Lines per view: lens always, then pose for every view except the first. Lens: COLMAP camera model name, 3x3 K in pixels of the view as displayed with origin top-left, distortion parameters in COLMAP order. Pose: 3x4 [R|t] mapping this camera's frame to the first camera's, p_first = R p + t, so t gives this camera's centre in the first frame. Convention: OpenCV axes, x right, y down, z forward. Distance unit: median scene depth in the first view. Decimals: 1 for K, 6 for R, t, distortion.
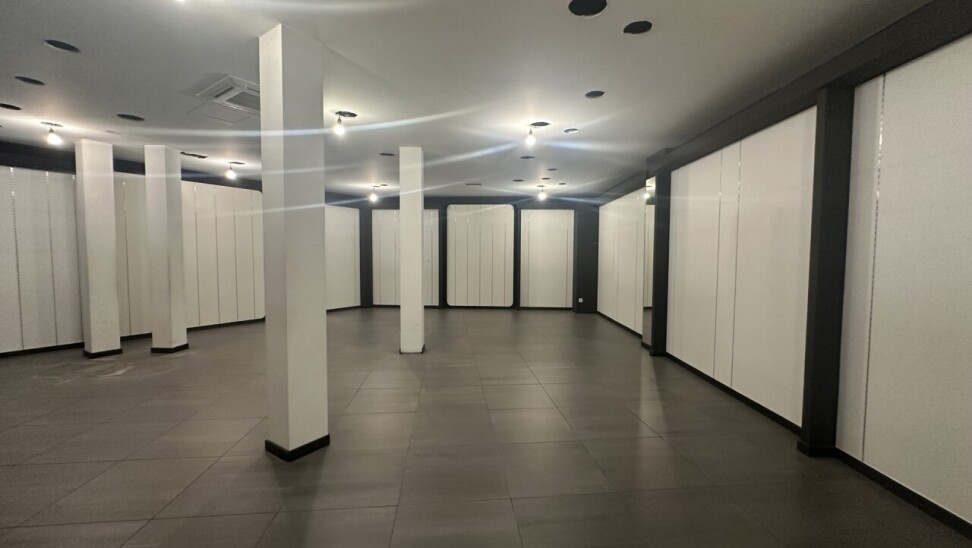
lens RADIAL K [[388.2, 0, 486.0], [0, 388.2, 274.0], [0, 0, 1]] dist [0.000432, 0.000097]
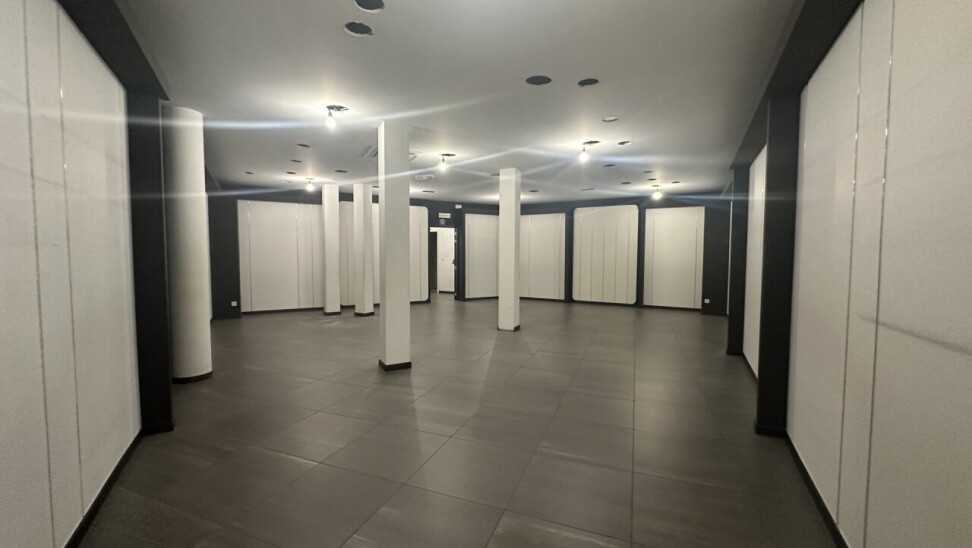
lens RADIAL K [[388.2, 0, 486.0], [0, 388.2, 274.0], [0, 0, 1]] dist [0.000432, 0.000097]
pose [[0.893128, 0.021559, -0.449286, 0.303003], [-0.022509, 0.999741, 0.003228, 0.016788], [0.449240, 0.007230, 0.893382, -0.158569]]
